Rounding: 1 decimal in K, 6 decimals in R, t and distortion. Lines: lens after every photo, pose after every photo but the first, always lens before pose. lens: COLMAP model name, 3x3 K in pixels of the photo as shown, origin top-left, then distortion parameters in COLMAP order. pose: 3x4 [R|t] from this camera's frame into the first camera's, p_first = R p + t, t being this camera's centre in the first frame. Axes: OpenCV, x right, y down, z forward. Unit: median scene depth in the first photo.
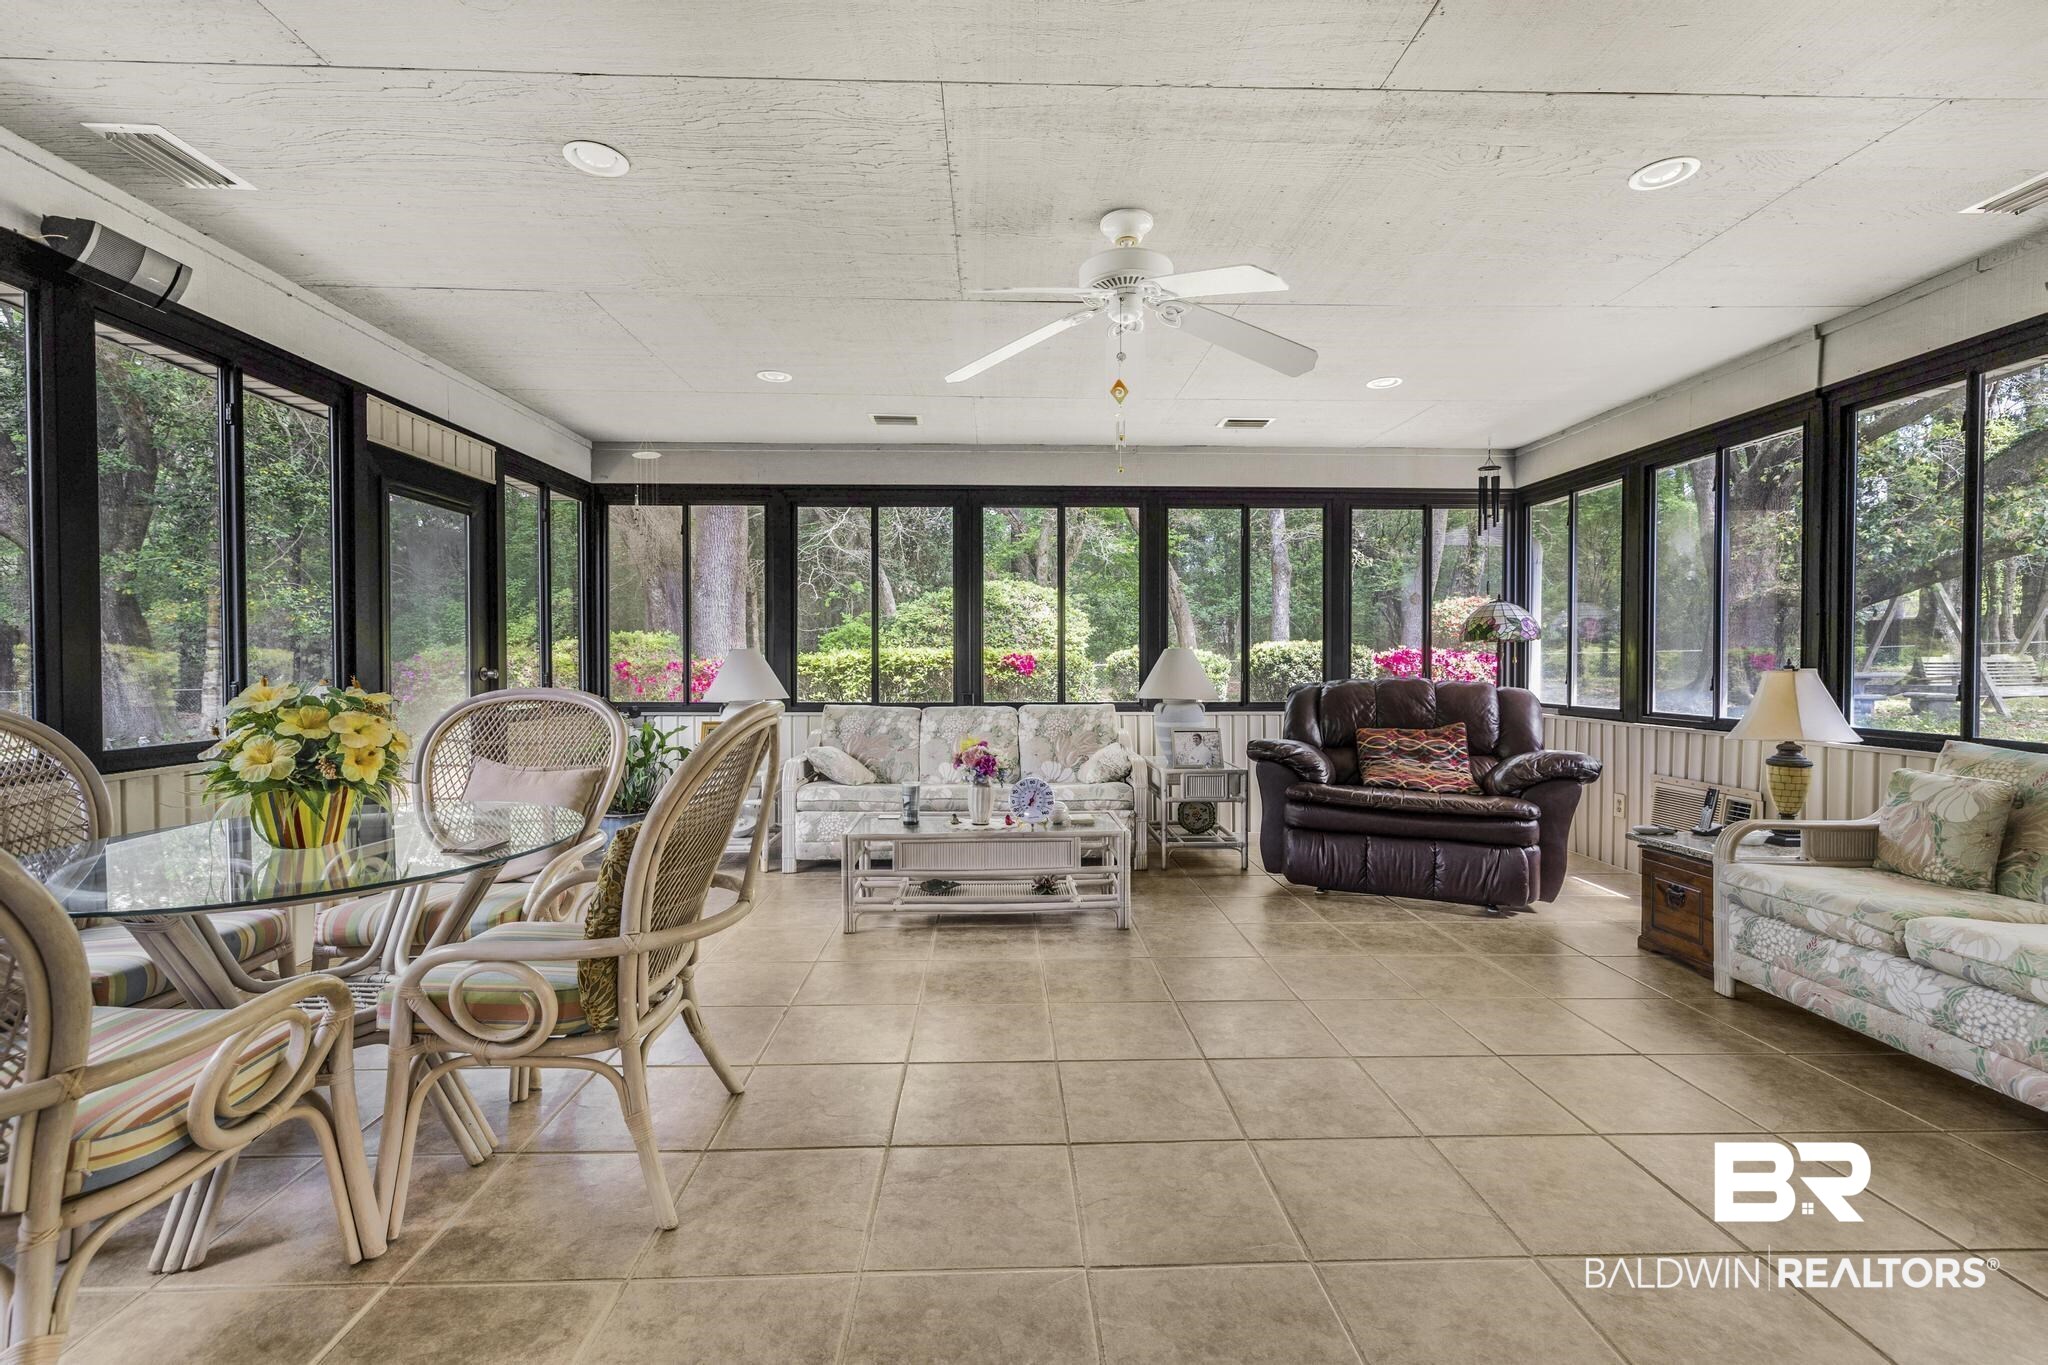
lens RADIAL K [[879.4, 0, 1025.2], [0, 879.4, 678.2], [0, 0, 1]] dist [0.000920, 0.000414]
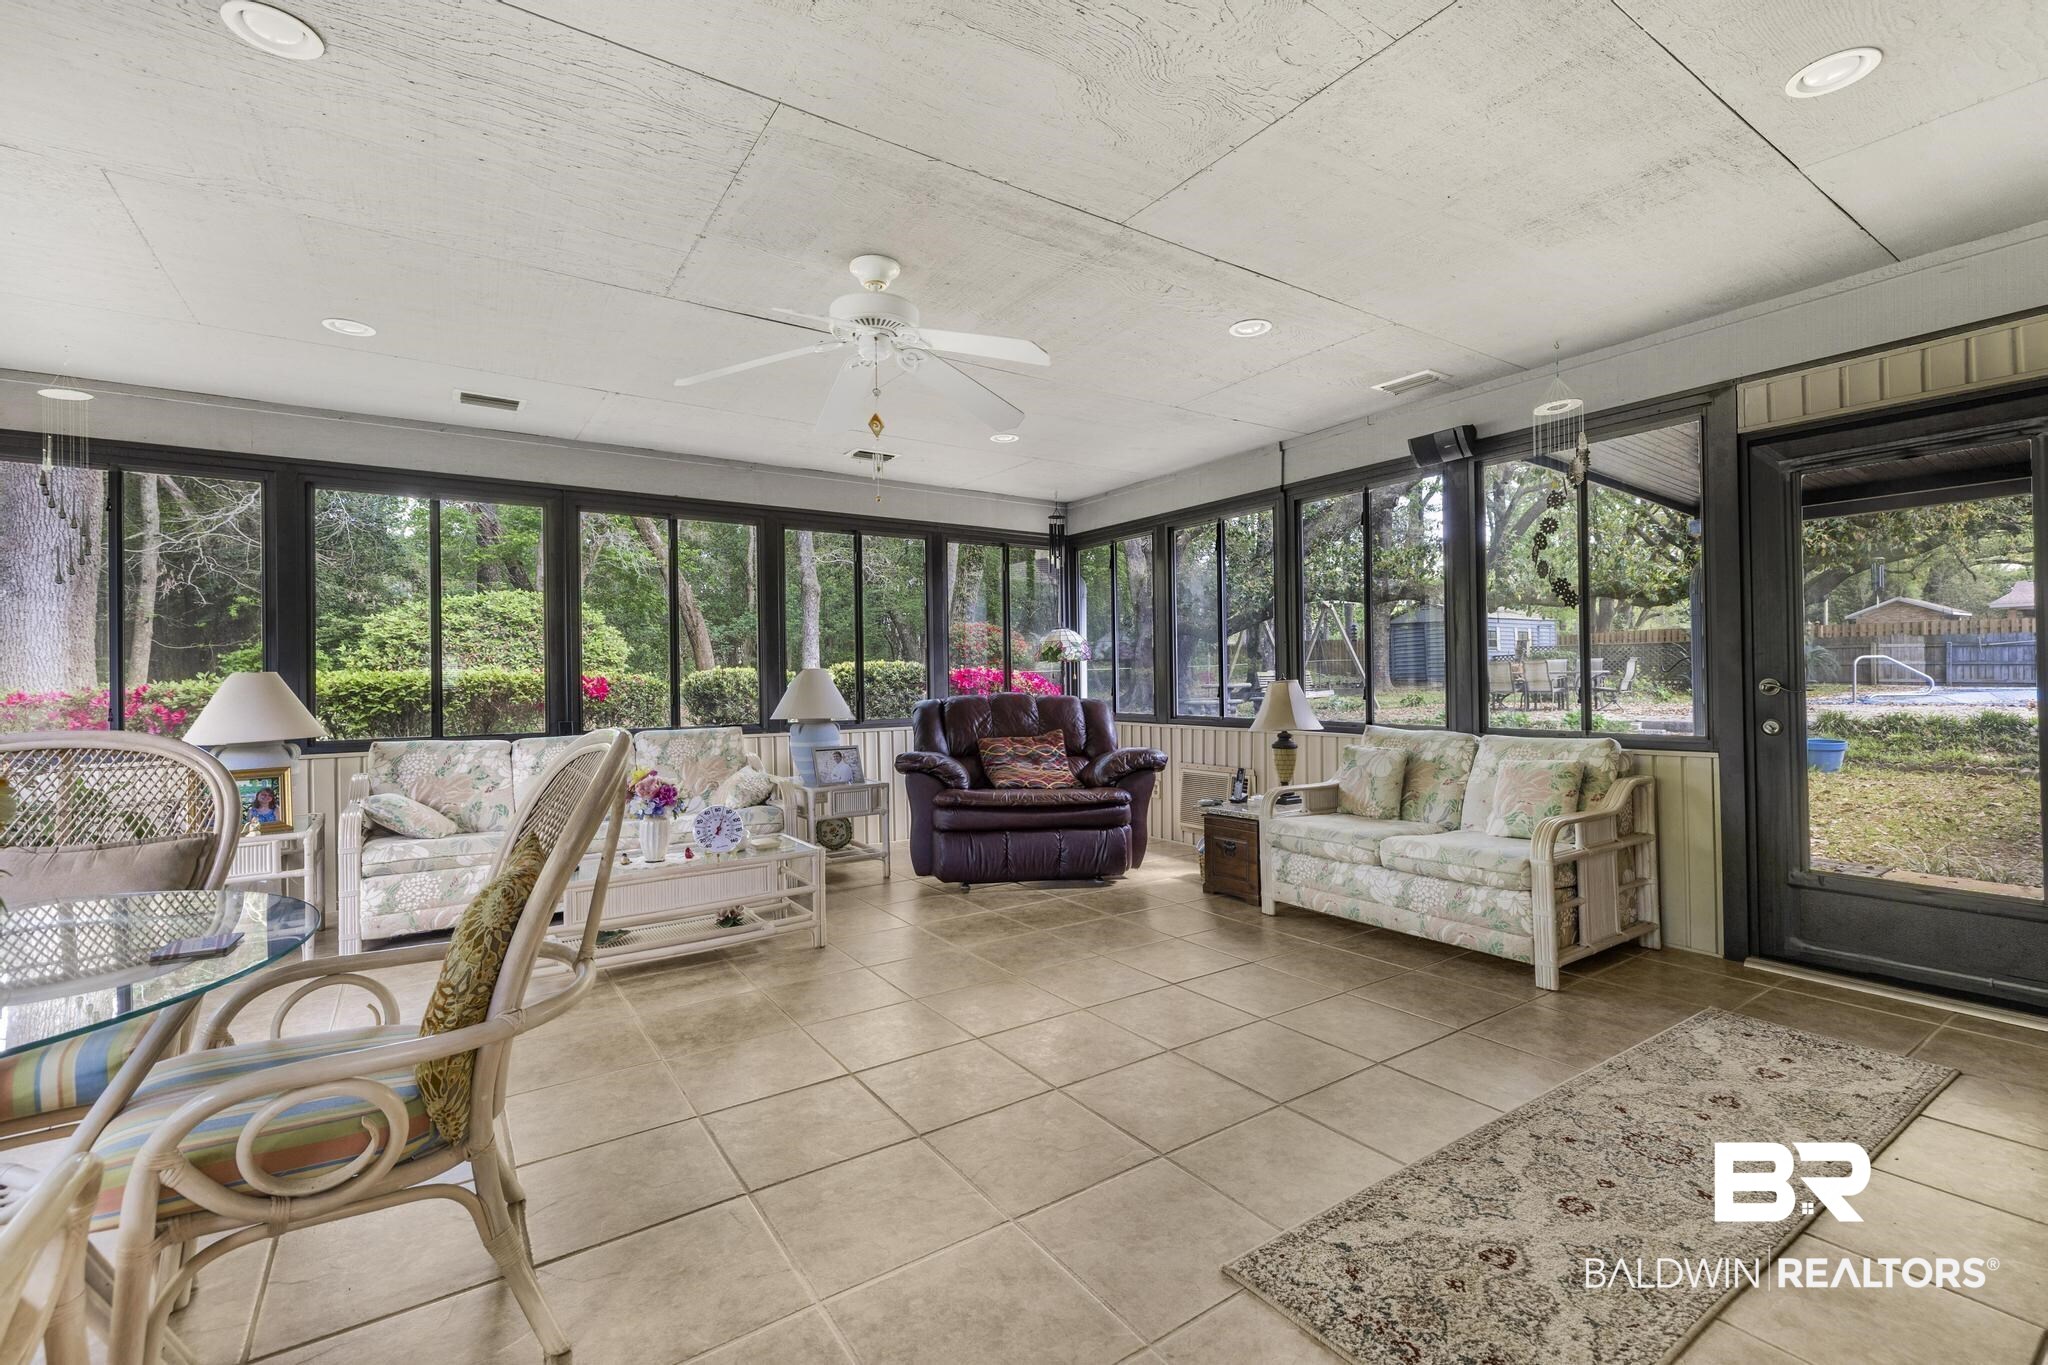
lens RADIAL K [[879.4, 0, 1040.7], [0, 879.4, 678.3], [0, 0, 1]] dist [0.000920, 0.000414]
pose [[0.843402, -0.011688, 0.537156, -0.206011], [0.024049, 0.999583, -0.016011, -0.000324], [-0.536744, 0.026421, 0.843331, 0.007575]]
